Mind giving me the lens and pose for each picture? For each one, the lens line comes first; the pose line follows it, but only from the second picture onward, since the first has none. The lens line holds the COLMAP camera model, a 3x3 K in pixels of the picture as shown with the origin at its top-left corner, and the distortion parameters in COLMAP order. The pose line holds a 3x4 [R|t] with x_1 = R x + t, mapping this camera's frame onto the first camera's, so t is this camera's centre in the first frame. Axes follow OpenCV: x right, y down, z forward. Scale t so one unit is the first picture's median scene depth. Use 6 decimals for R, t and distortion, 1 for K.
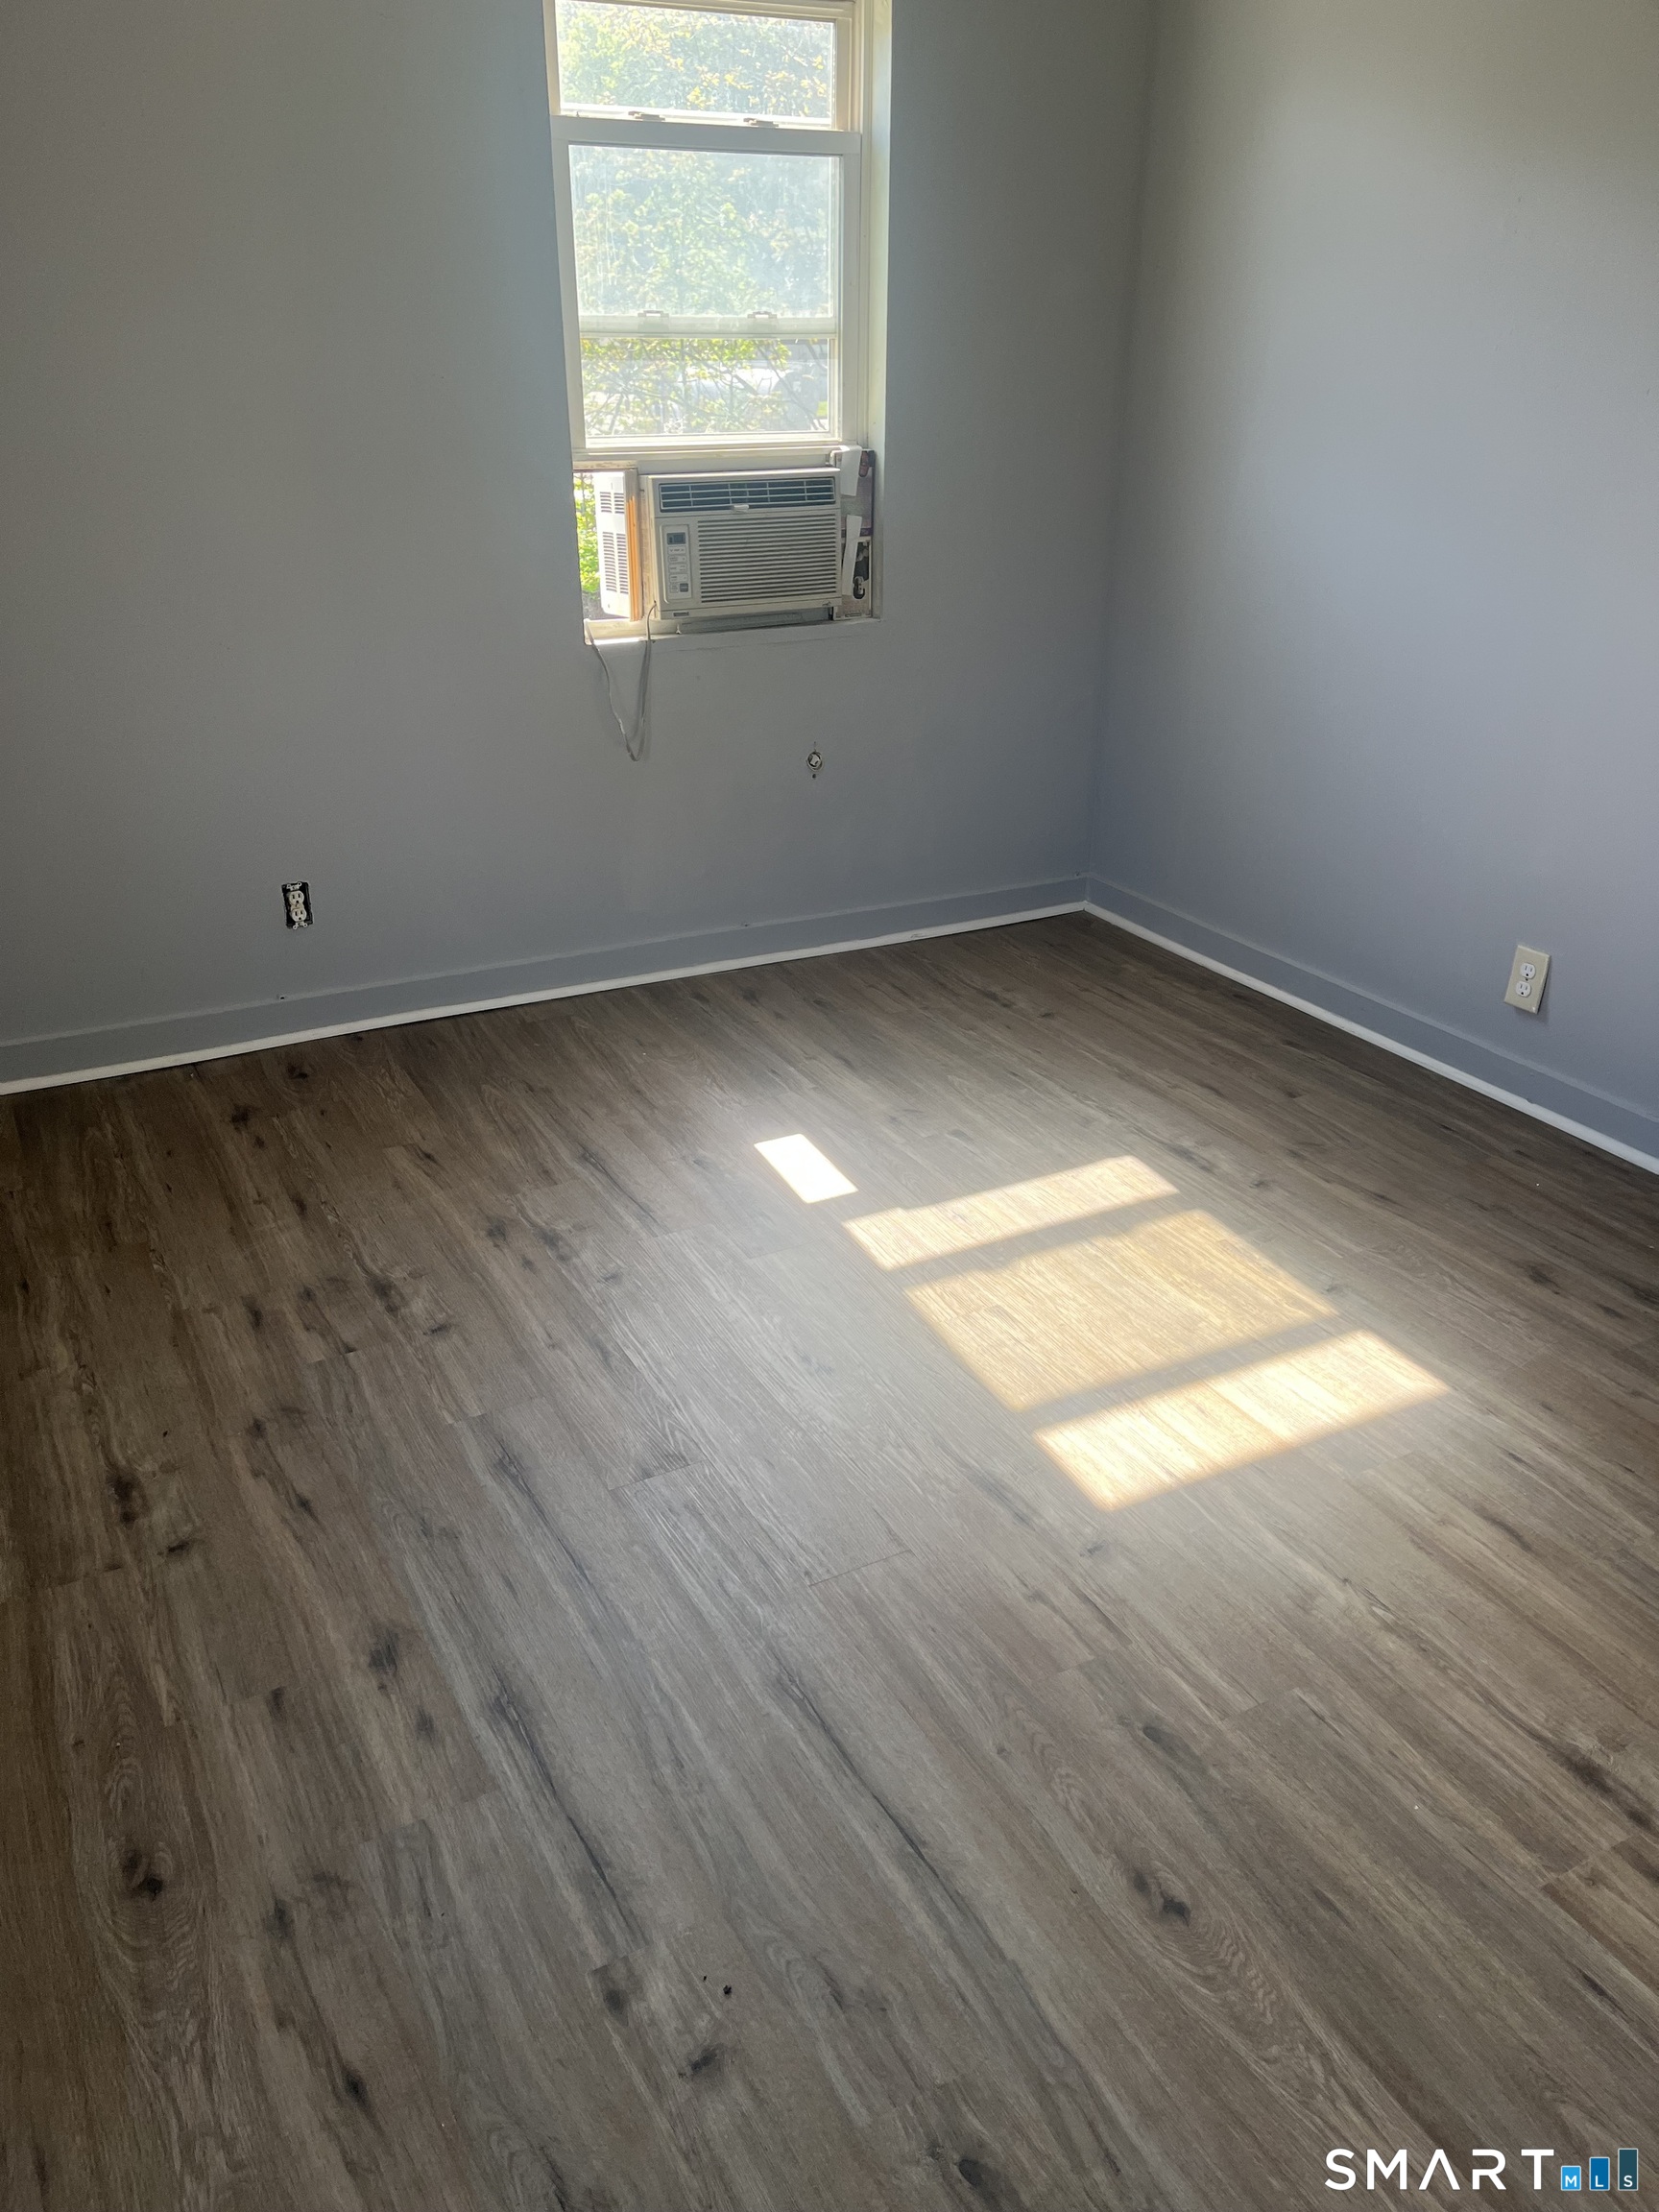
lens RADIAL K [[1675.1, 0, 778.1], [0, 1675.1, 1121.6], [0, 0, 1]] dist [0.049593, -0.035998]
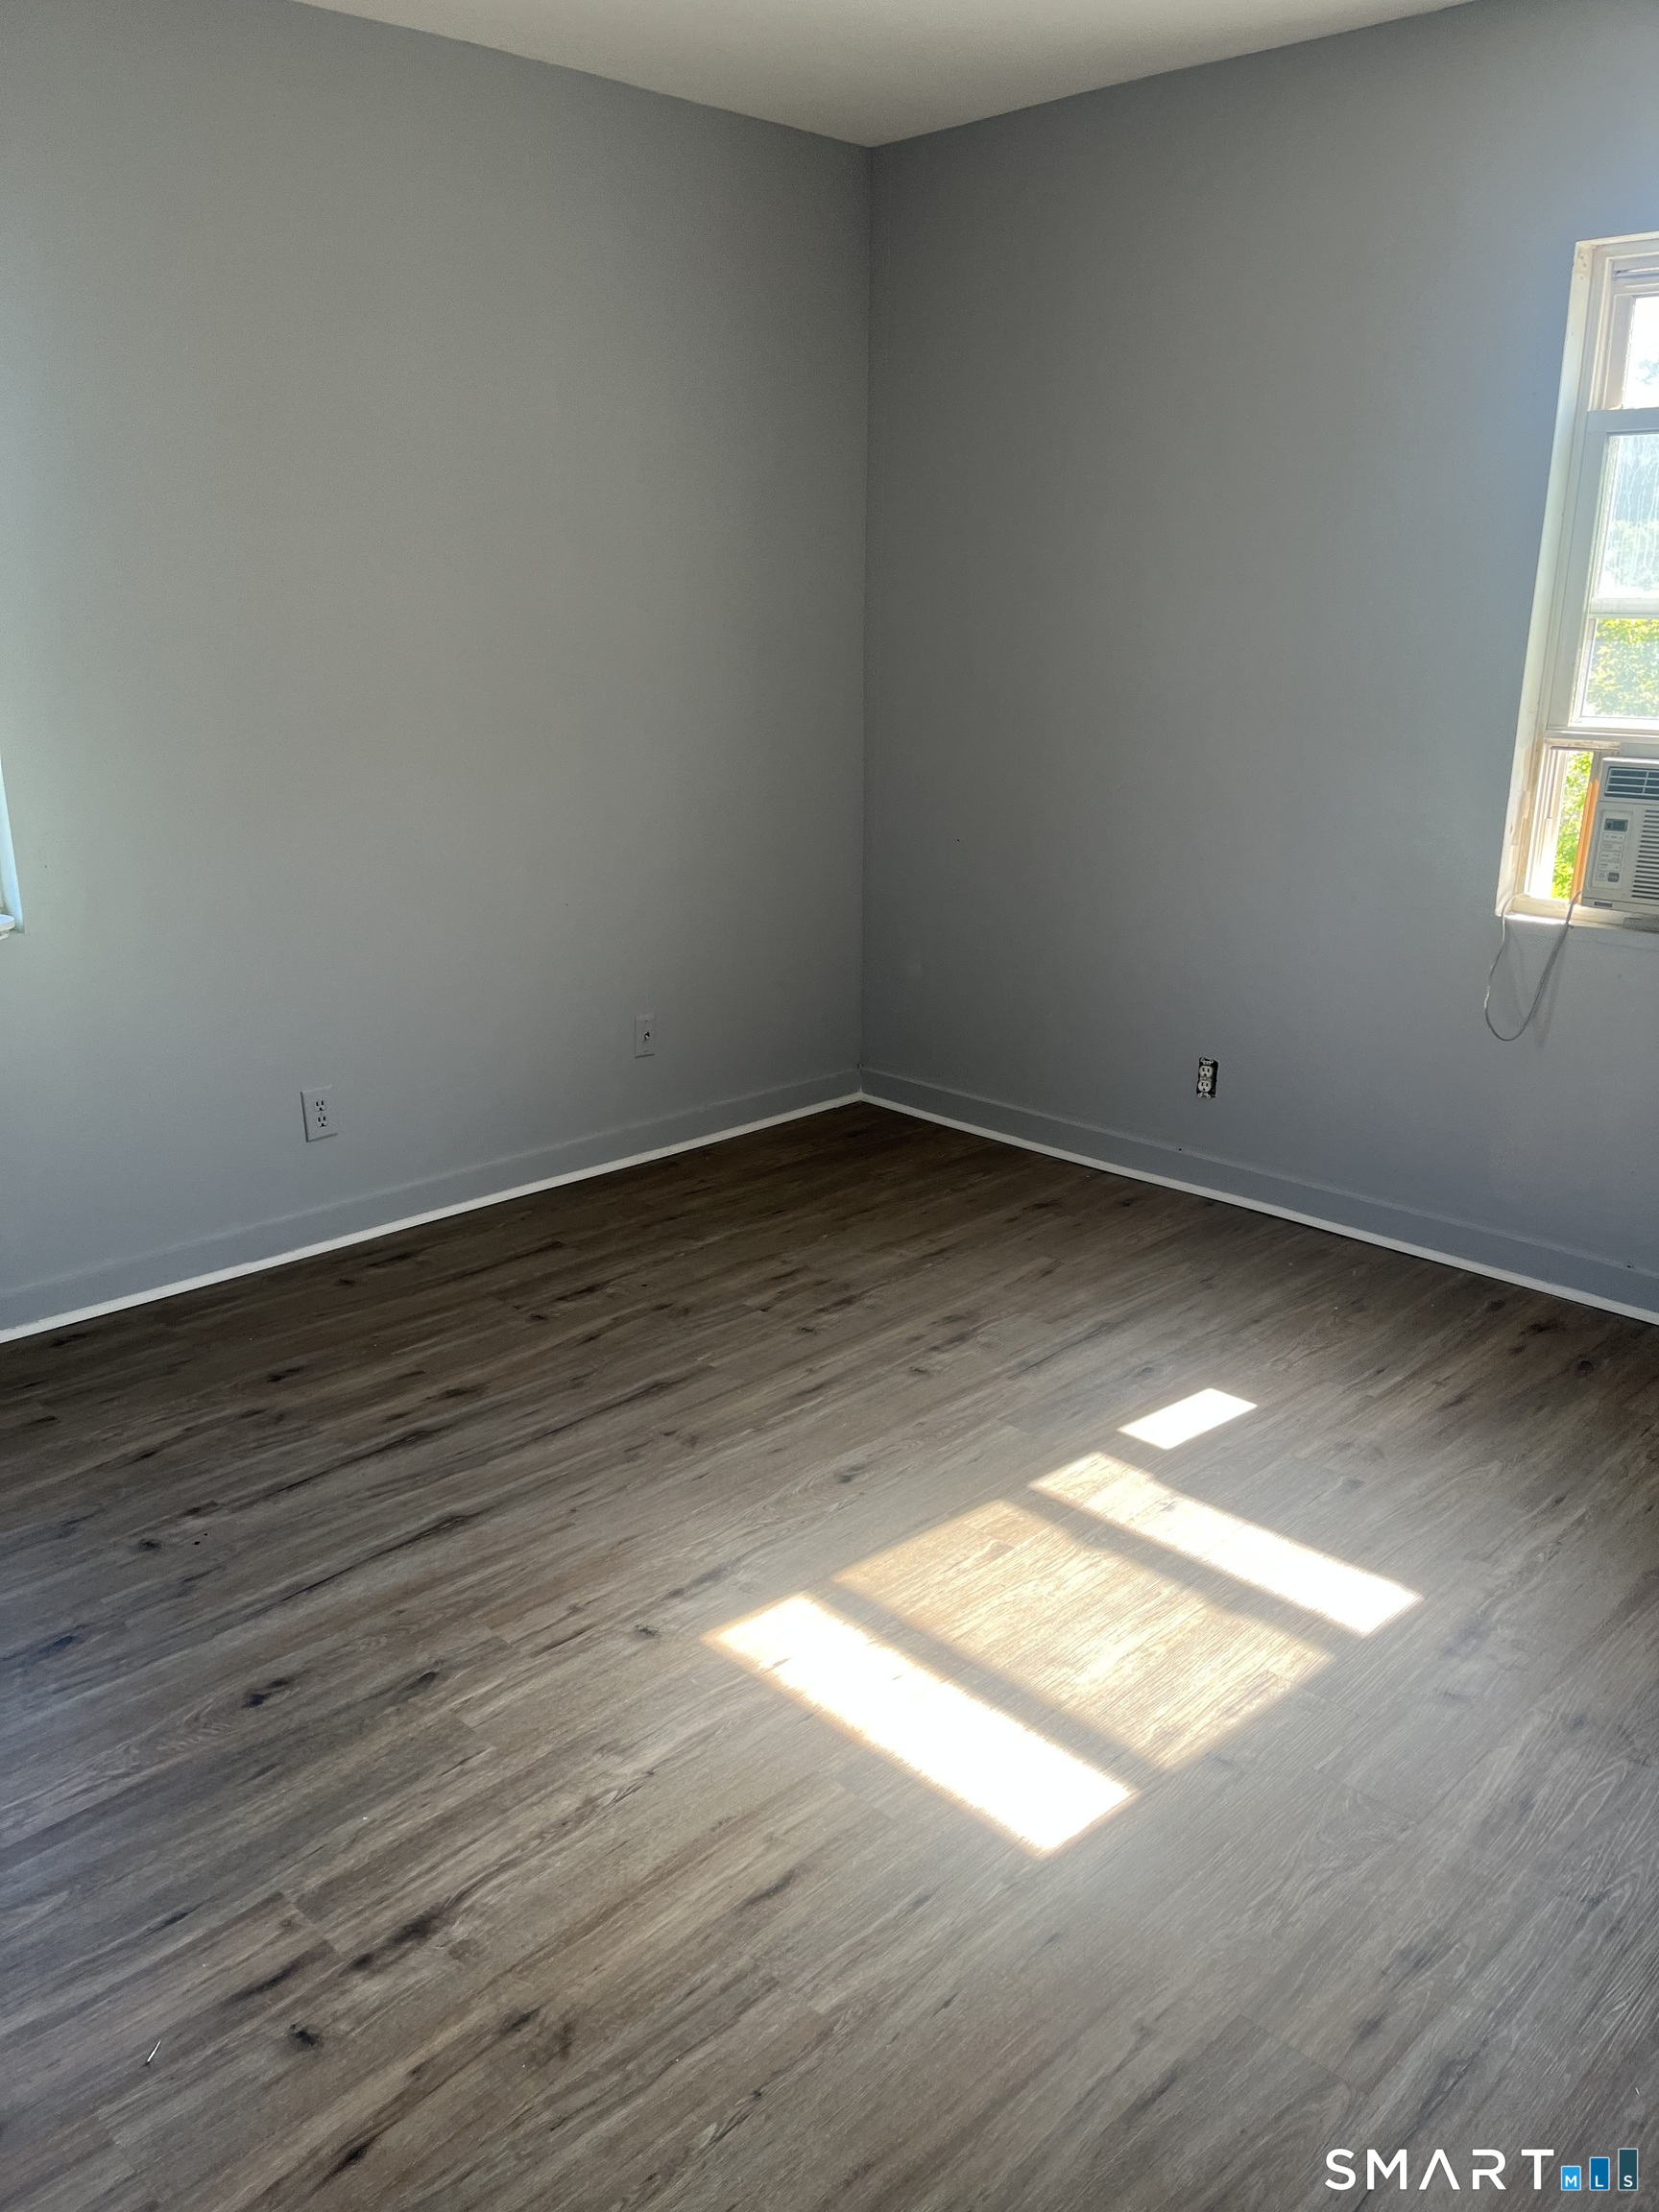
lens RADIAL K [[1675.1, 0, 835.3], [0, 1675.1, 1106.8], [0, 0, 1]] dist [0.049593, -0.035998]
pose [[0.299611, 0.271161, -0.914716, 1.021009], [-0.406401, 0.903699, 0.134781, -0.234885], [0.863175, 0.331359, 0.380958, 0.493527]]
